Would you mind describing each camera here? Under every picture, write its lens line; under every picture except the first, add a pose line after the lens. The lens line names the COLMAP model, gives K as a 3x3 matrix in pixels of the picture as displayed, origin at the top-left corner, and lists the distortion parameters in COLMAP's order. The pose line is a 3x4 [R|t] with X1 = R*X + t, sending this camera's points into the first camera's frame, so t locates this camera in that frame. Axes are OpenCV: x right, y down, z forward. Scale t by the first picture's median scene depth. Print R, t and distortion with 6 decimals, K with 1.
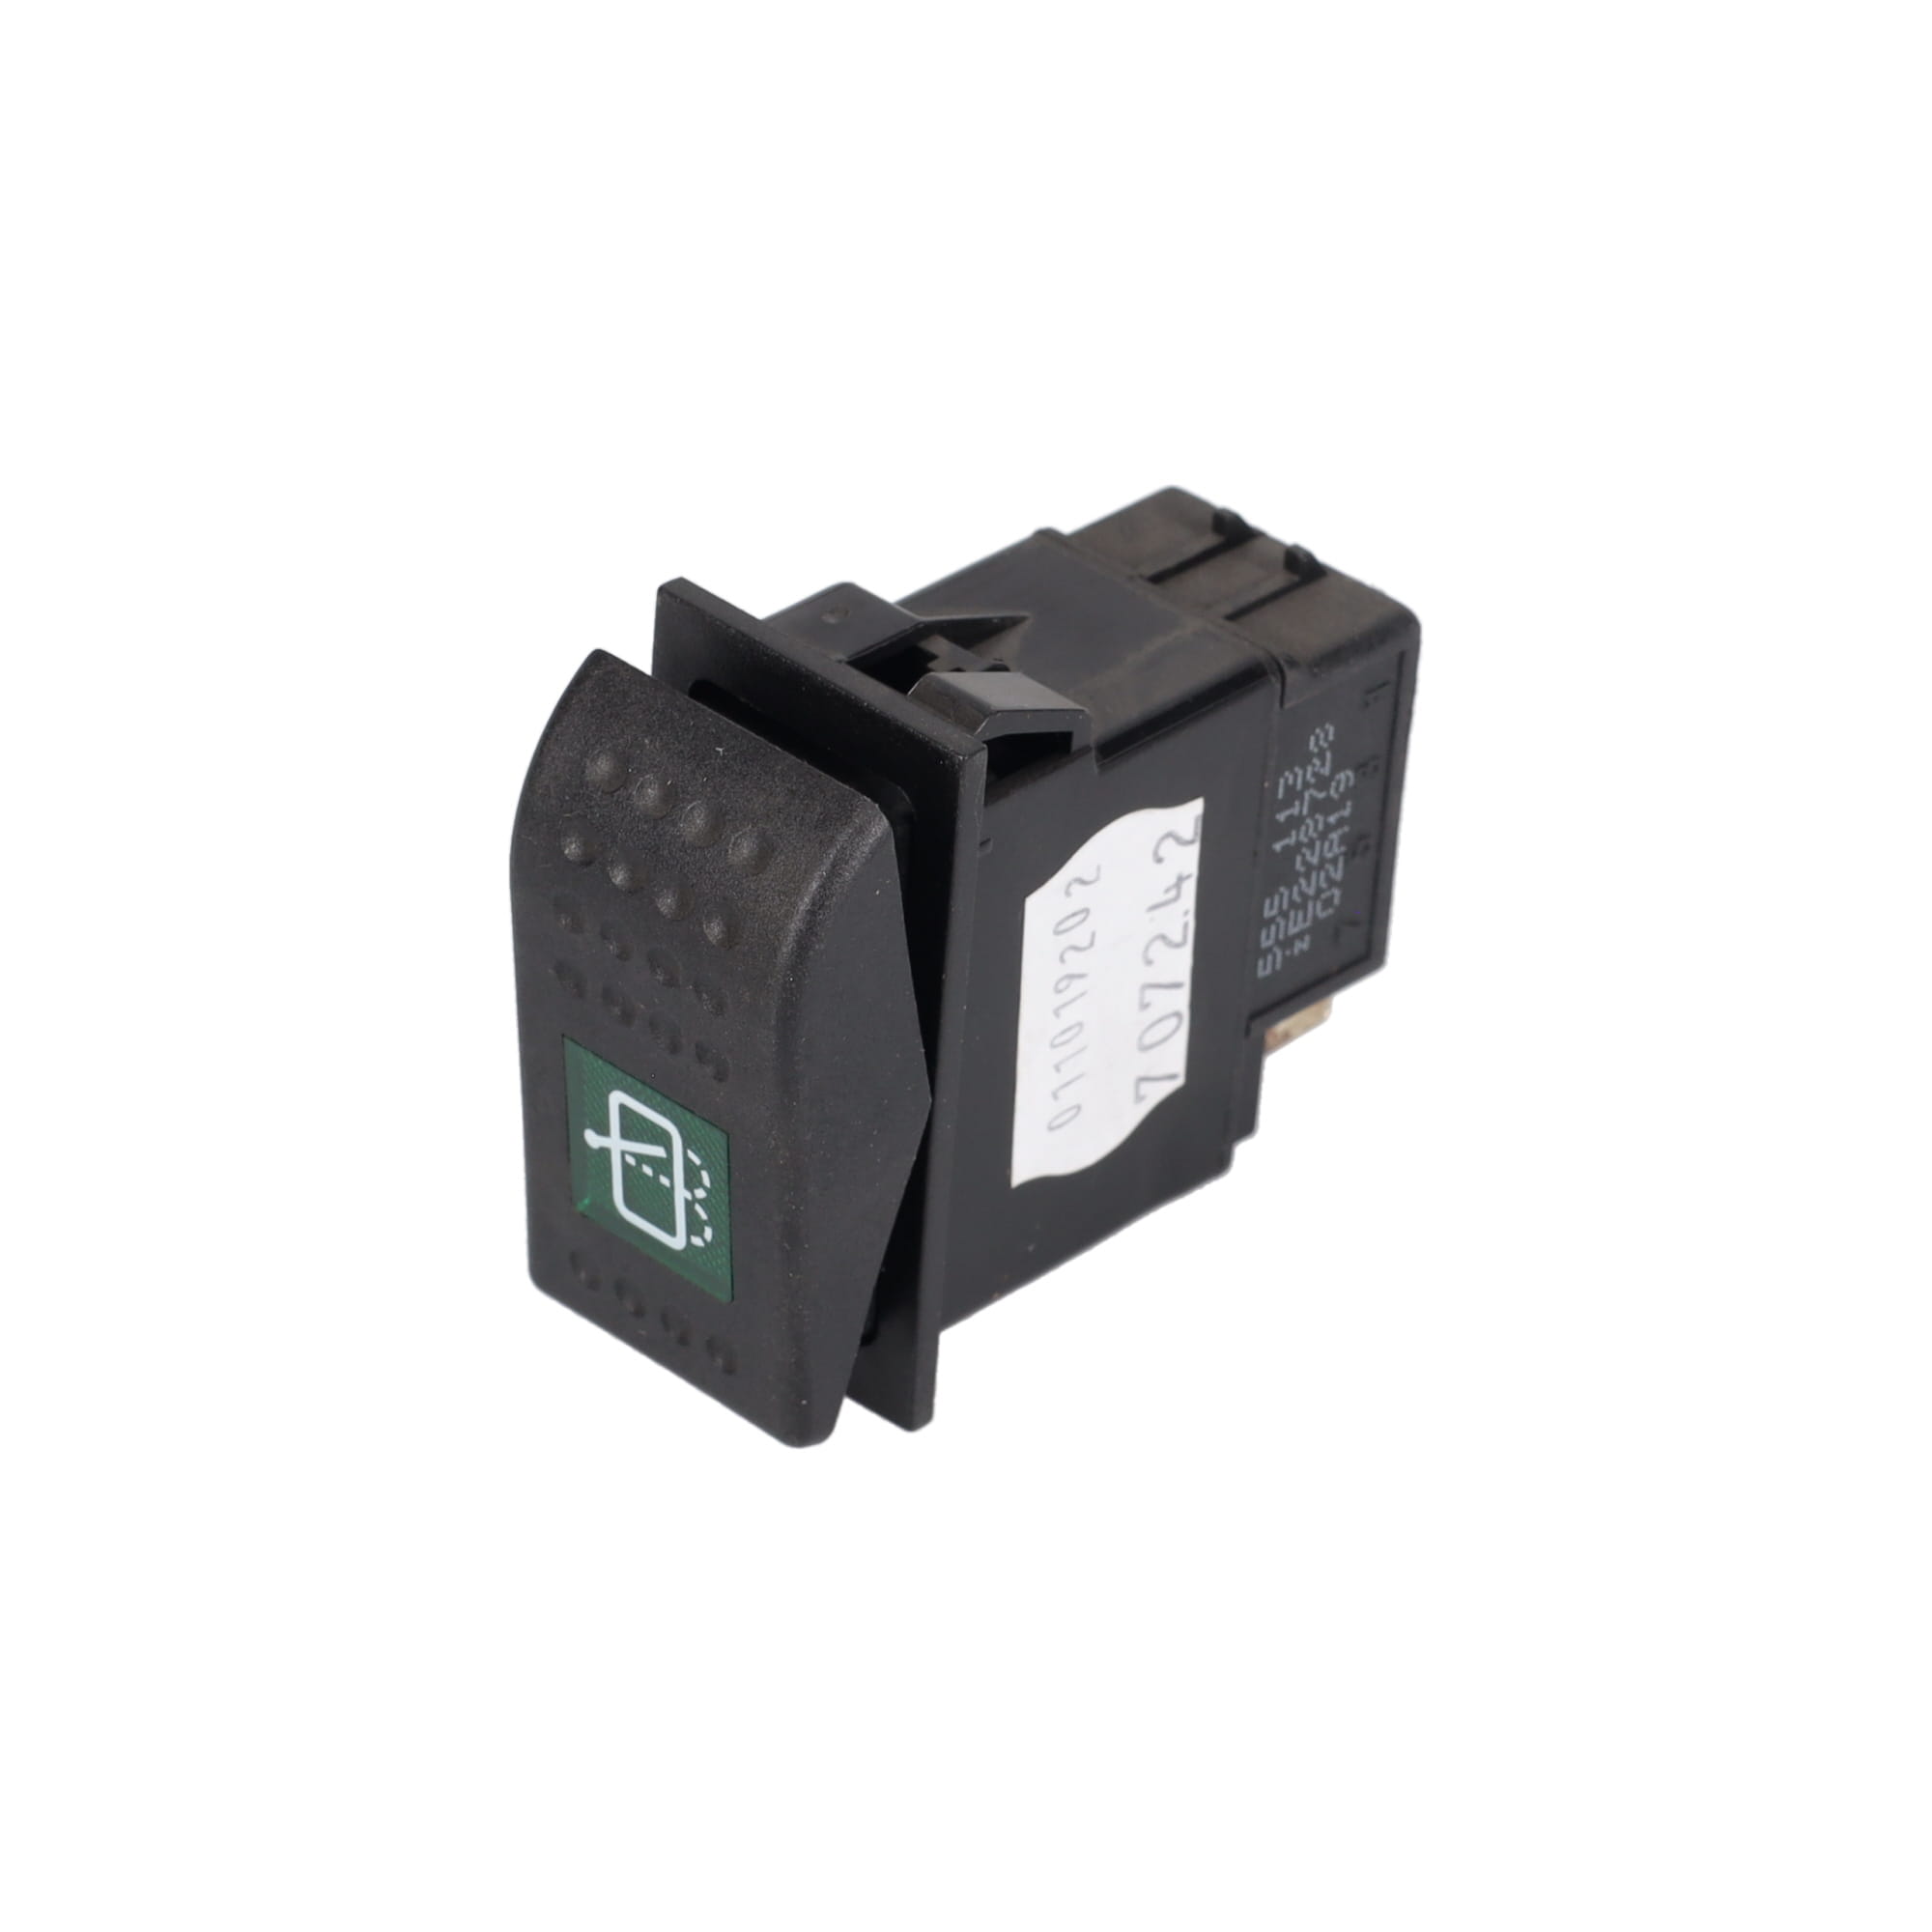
lens RADIAL K [[9944.3, 0, 966.0], [0, 9944.3, 966.0], [0, 0, 1]] dist [0.011449, 0.234797]
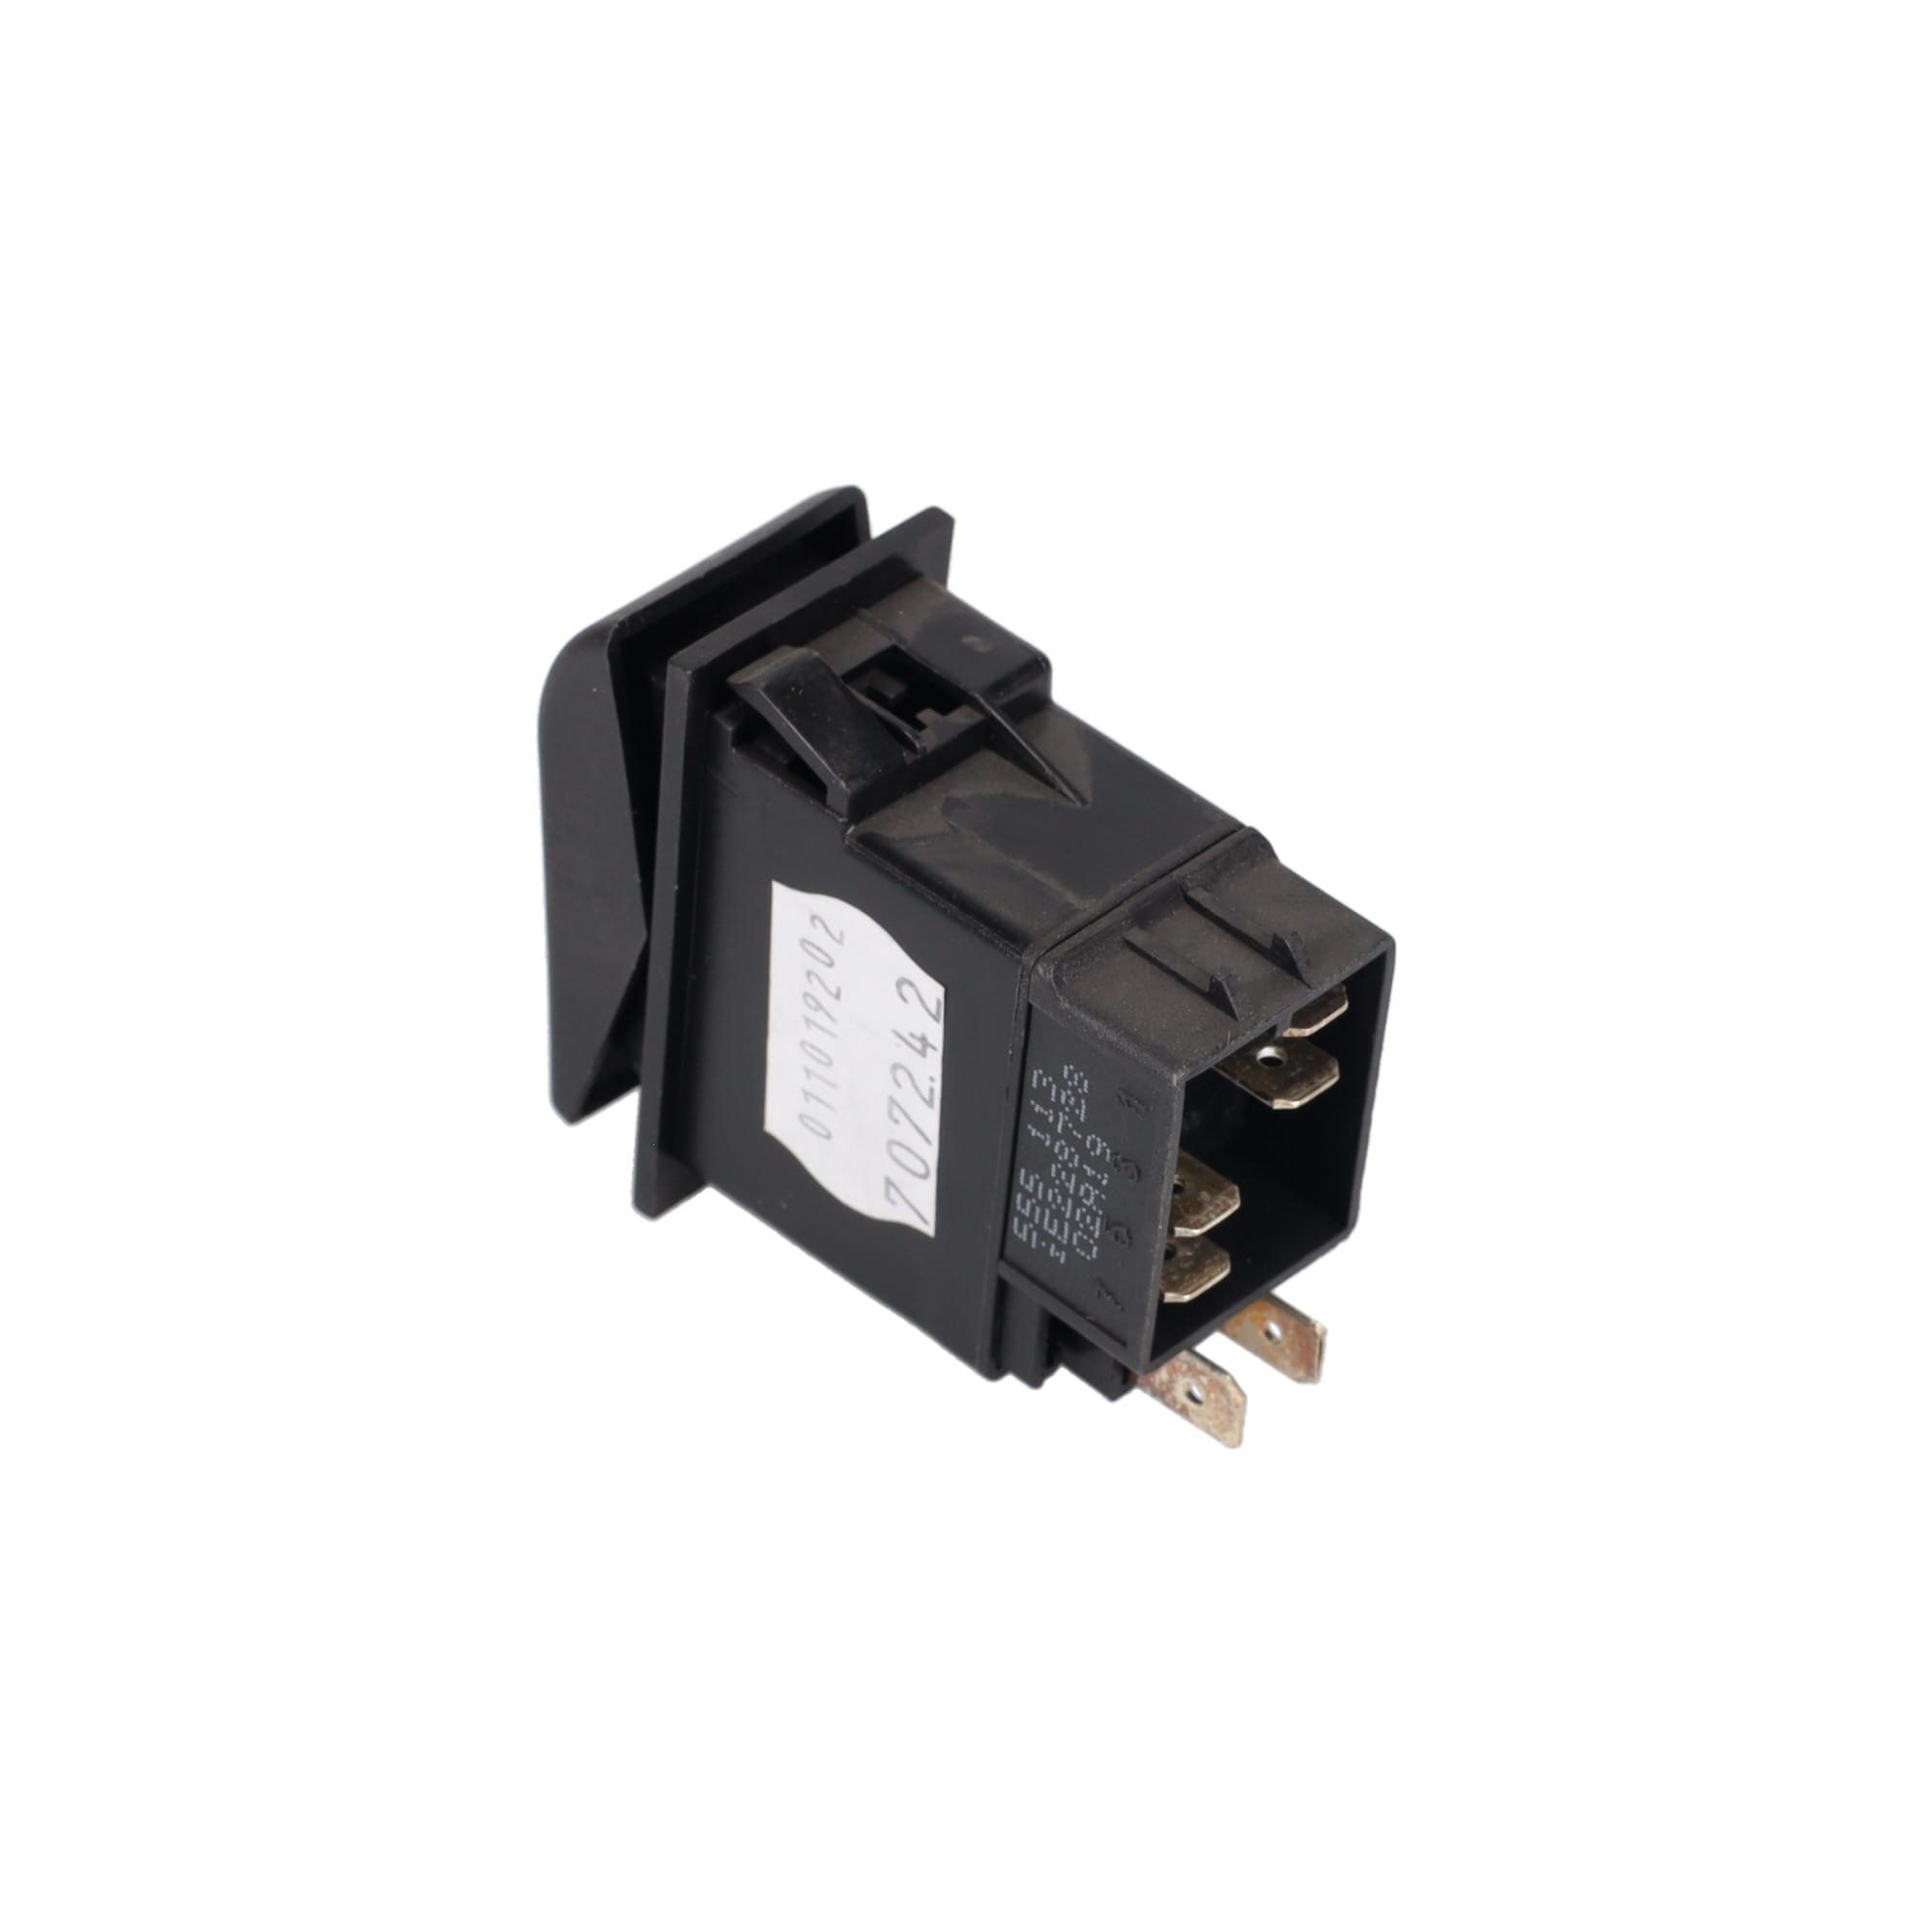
lens RADIAL K [[9944.3, 0, 966.0], [0, 9944.3, 966.0], [0, 0, 1]] dist [0.011449, 0.234797]
pose [[-0.002468, 0.595940, -0.803025, 0.874131], [-0.605115, 0.638429, 0.475650, -0.524318], [0.796134, 0.487097, 0.359037, 0.606933]]
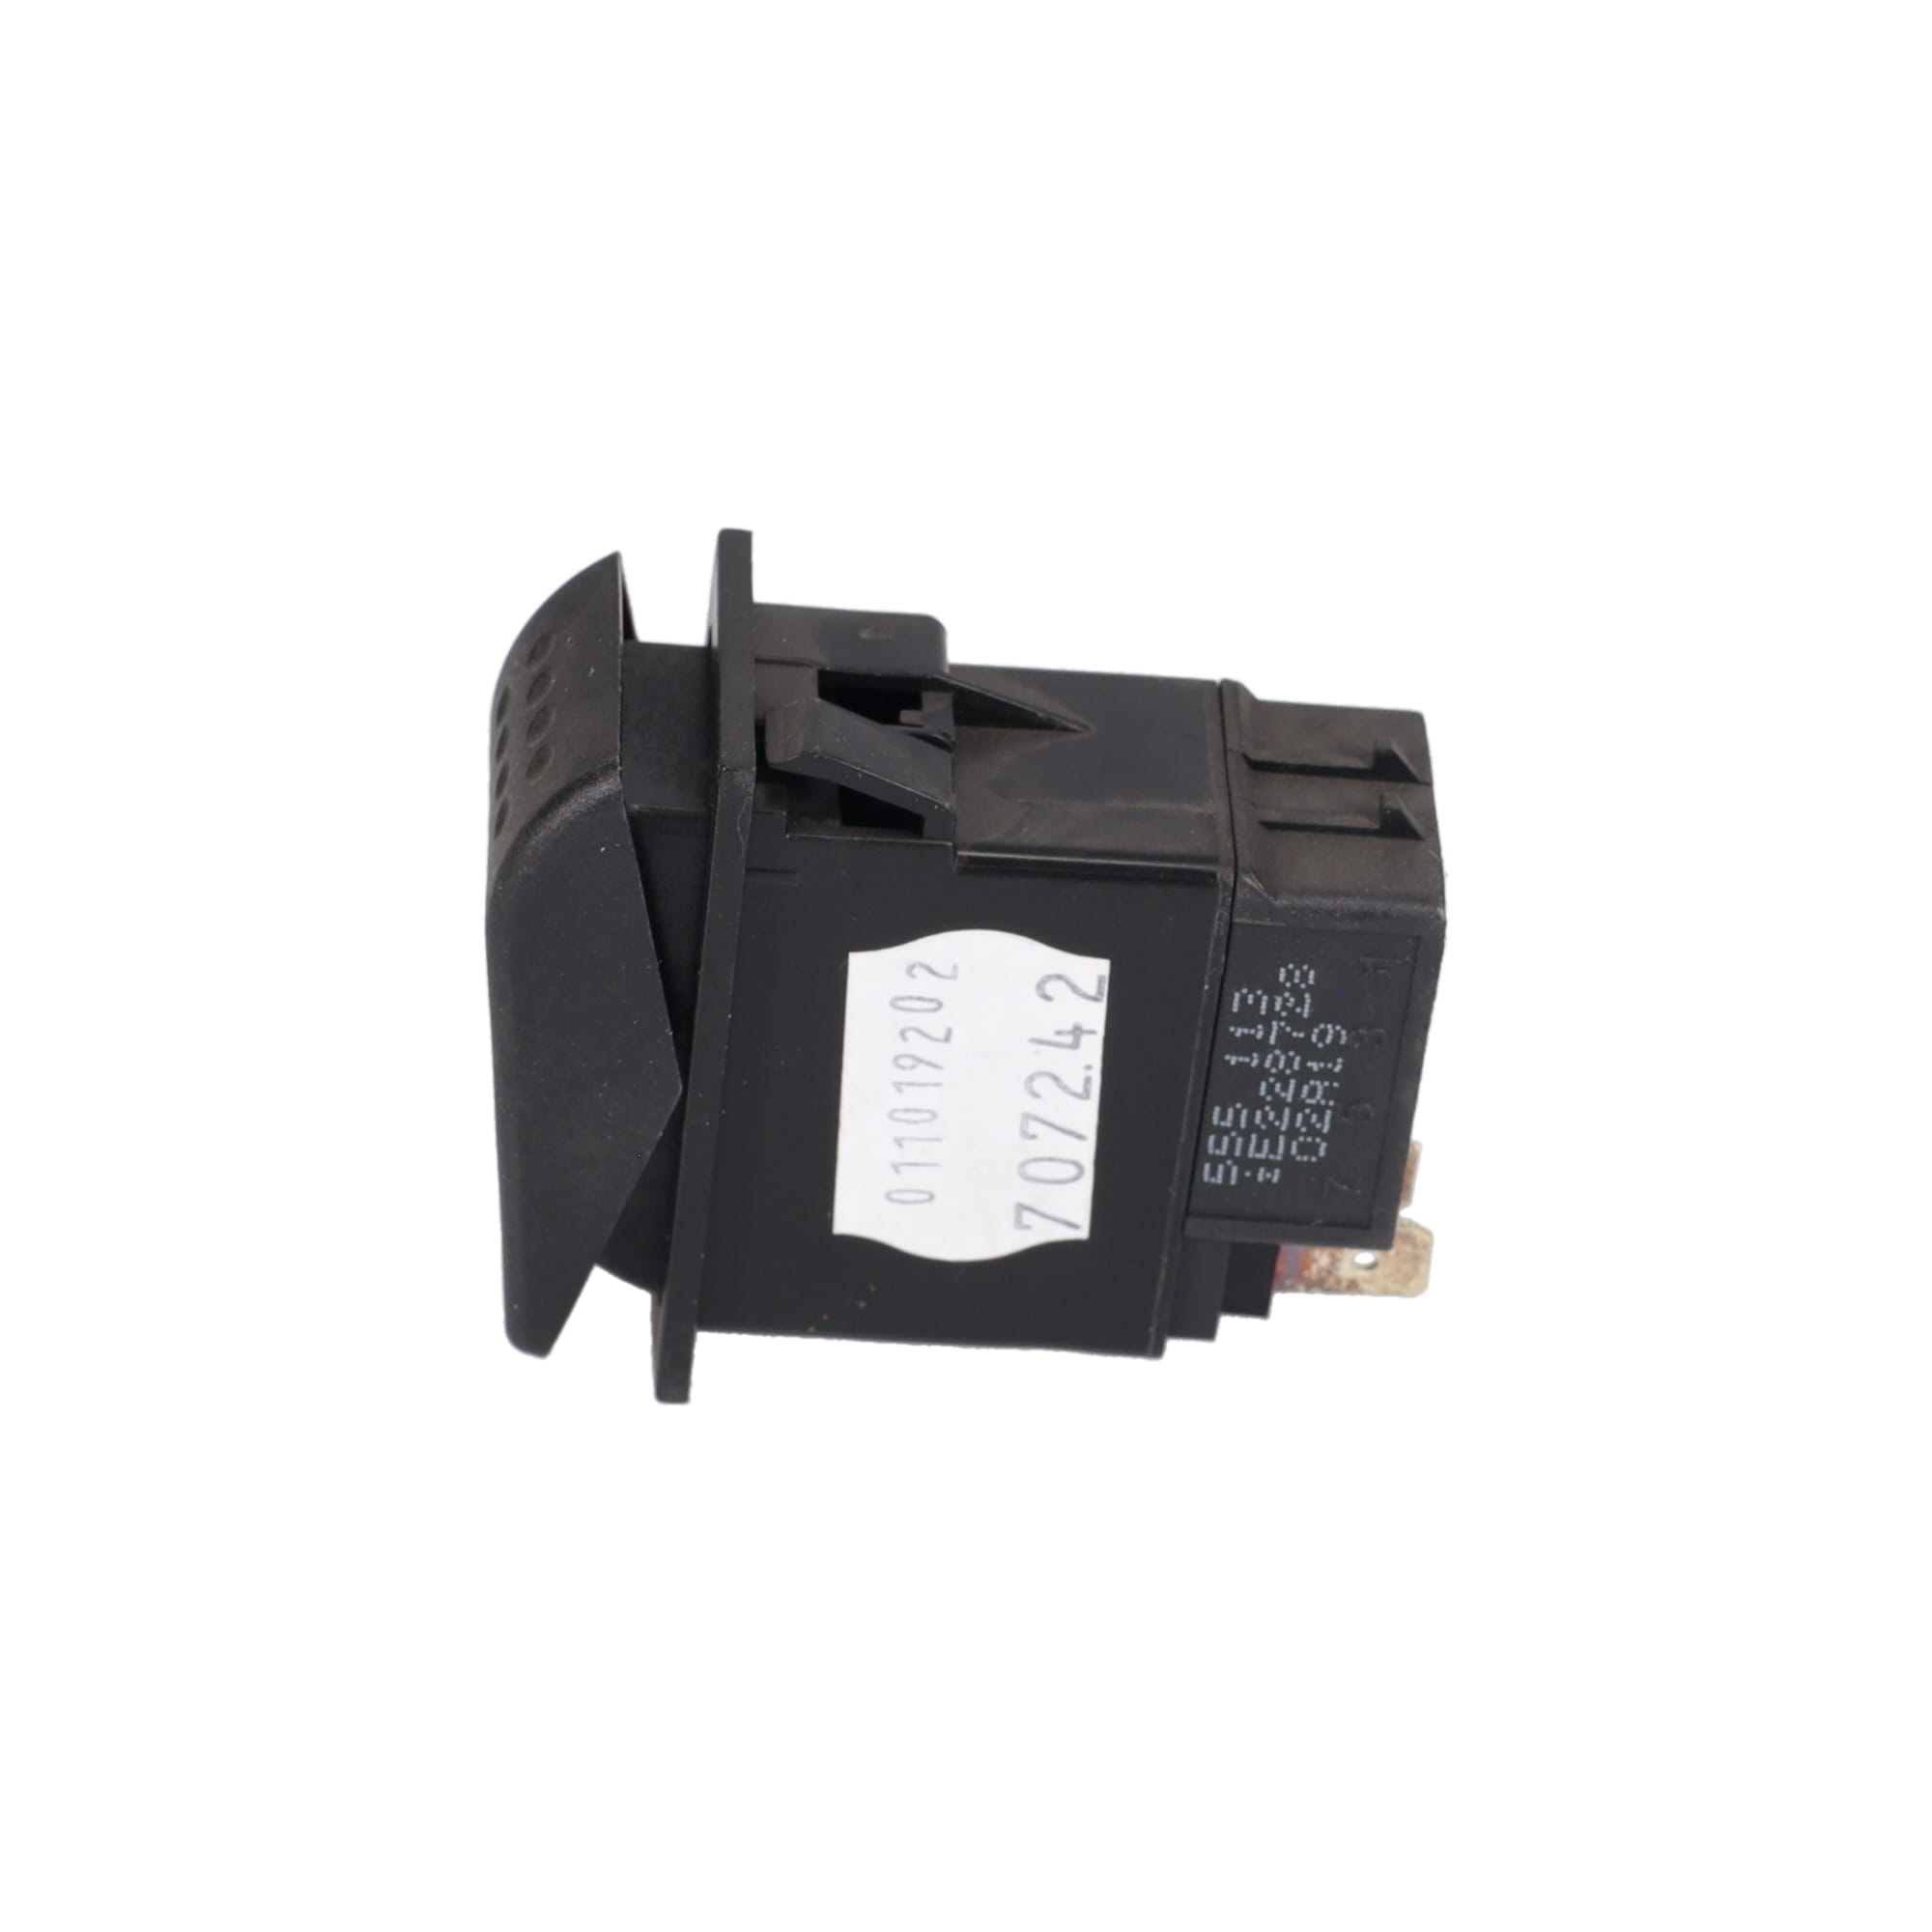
lens RADIAL K [[9944.3, 0, 966.0], [0, 9944.3, 966.0], [0, 0, 1]] dist [0.011449, 0.234797]
pose [[0.708673, 0.420856, -0.566272, 0.568557], [-0.427954, 0.894513, 0.129235, -0.136776], [0.560927, 0.150753, 0.814024, 0.181723]]
